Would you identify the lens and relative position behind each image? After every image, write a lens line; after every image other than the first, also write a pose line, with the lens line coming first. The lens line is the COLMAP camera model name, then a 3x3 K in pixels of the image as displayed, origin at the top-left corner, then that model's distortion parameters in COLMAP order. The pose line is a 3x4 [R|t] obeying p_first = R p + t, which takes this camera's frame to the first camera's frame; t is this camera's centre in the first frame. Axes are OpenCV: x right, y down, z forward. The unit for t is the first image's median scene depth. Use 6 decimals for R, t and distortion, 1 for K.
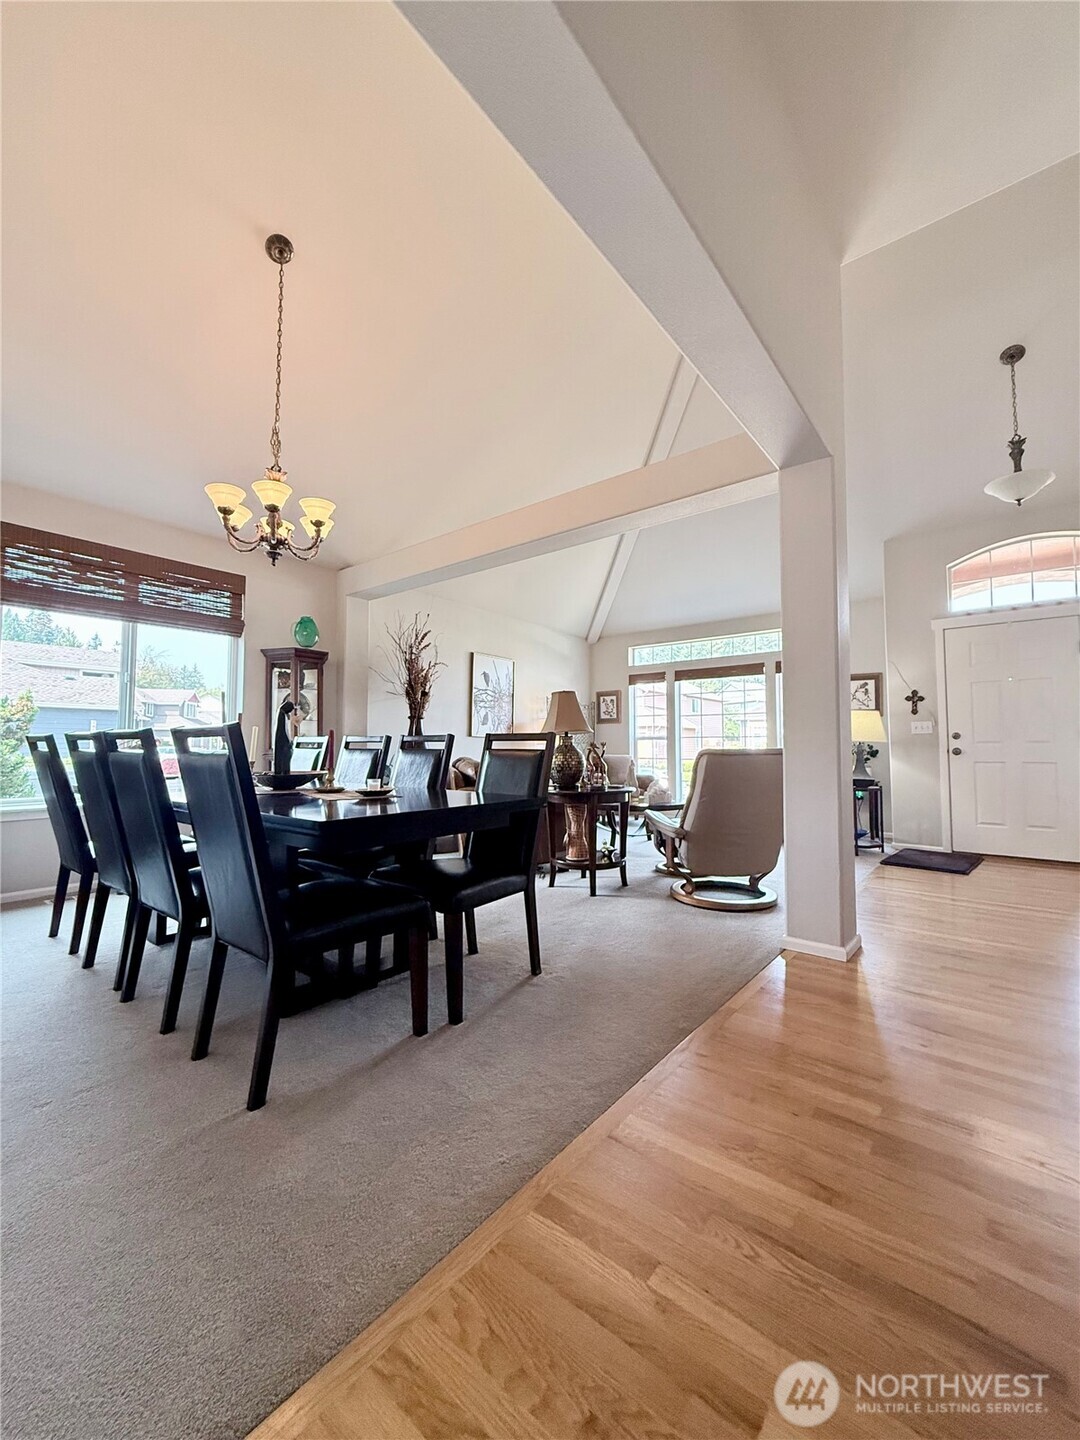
lens RADIAL K [[574.6, 0, 545.2], [0, 574.6, 717.8], [0, 0, 1]] dist [0.000204, 0.000177]
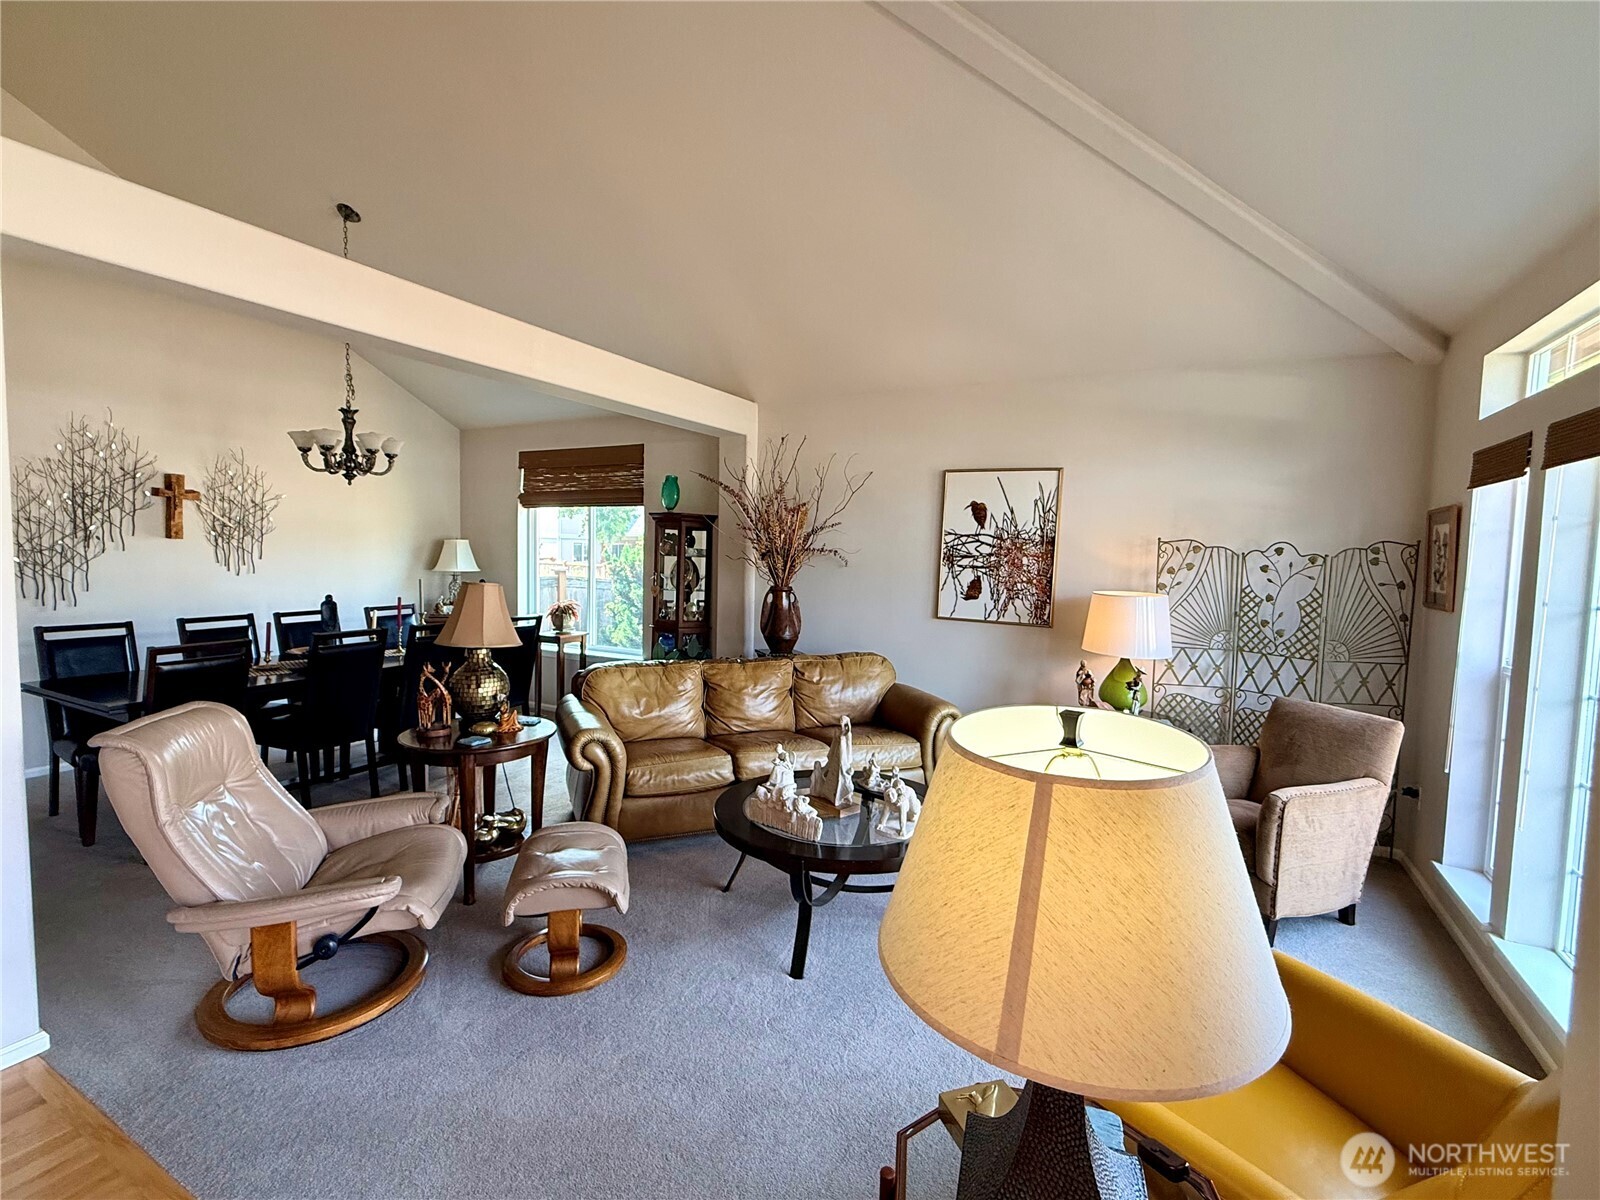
lens RADIAL K [[731.3, 0, 799.8], [0, 731.3, 597.6], [0, 0, 1]] dist [-0.001226, 0.000397]
pose [[0.182898, 0.068837, -0.980719, 0.860281], [0.029042, 0.996732, 0.075377, -0.072679], [0.982703, -0.042268, 0.180301, 1.107089]]
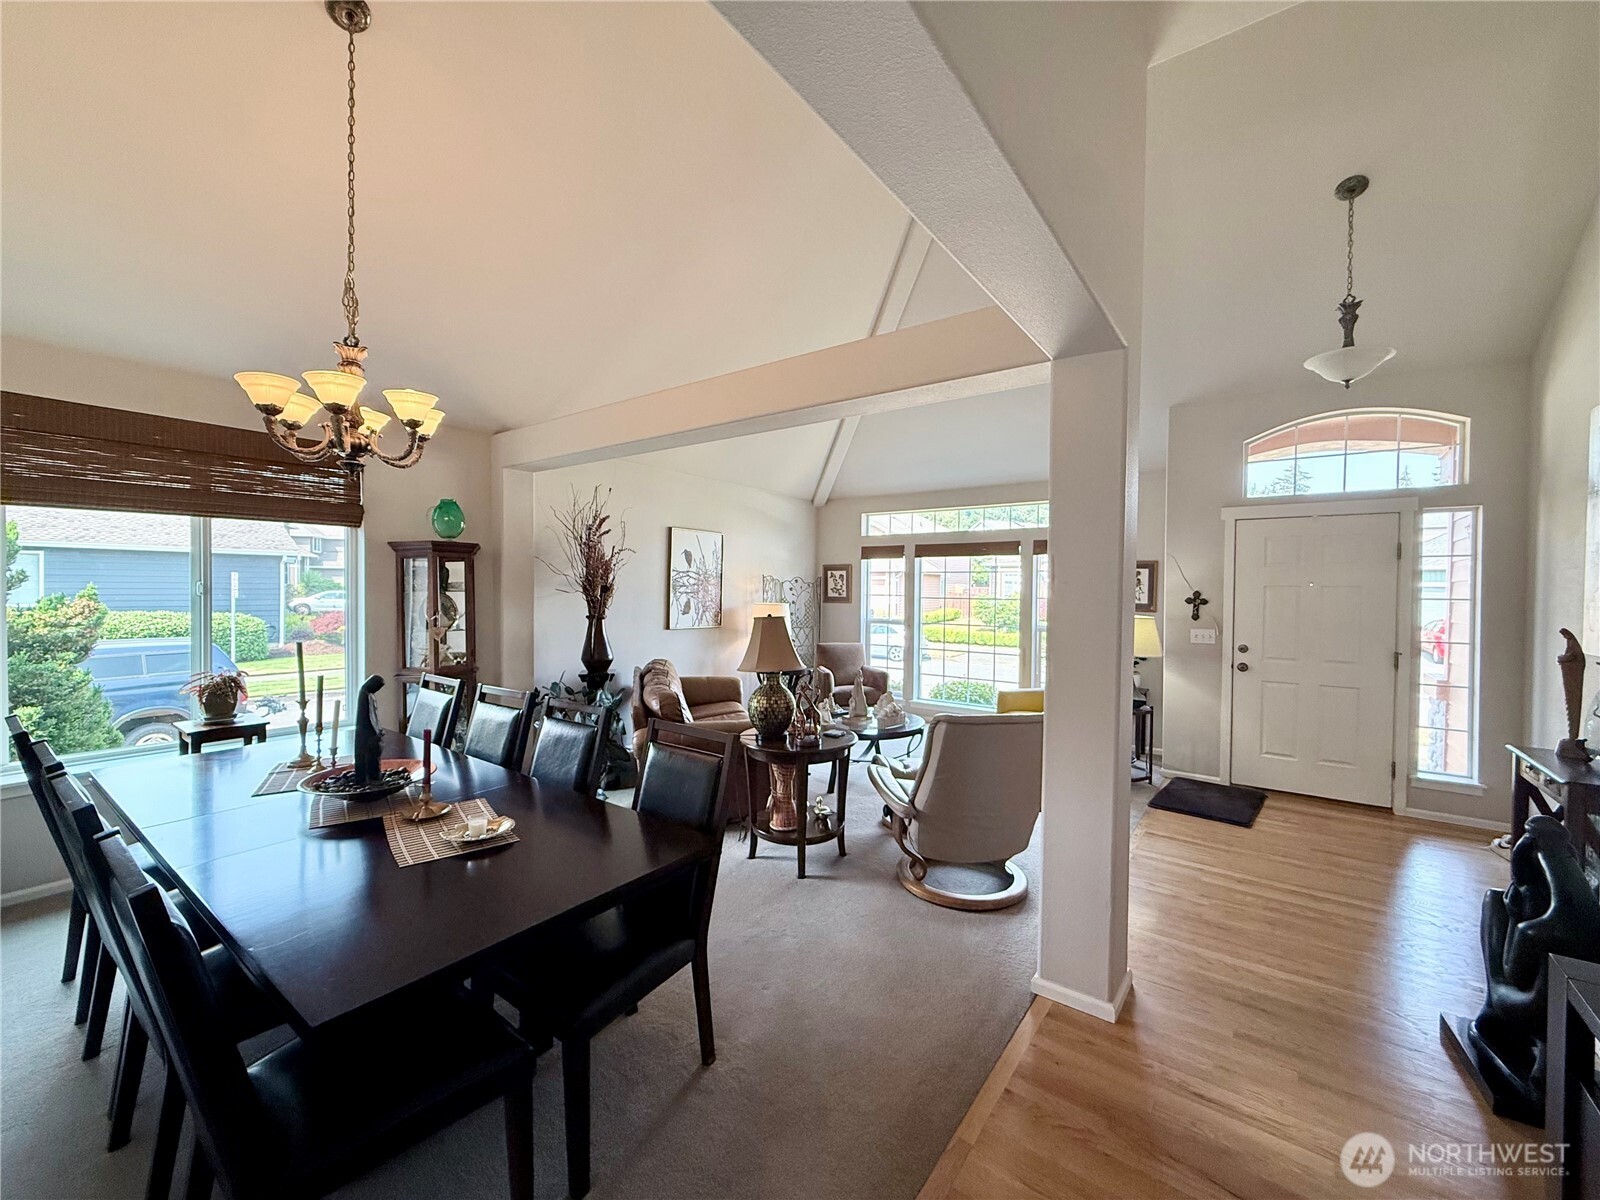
lens RADIAL K [[638.5, 0, 798.9], [0, 638.5, 600.2], [0, 0, 1]] dist [0.000204, 0.000177]
pose [[0.999285, 0.007035, 0.037161, 0.036088], [-0.009714, 0.997327, 0.072413, -0.118516], [-0.036552, -0.072723, 0.996682, 0.115891]]
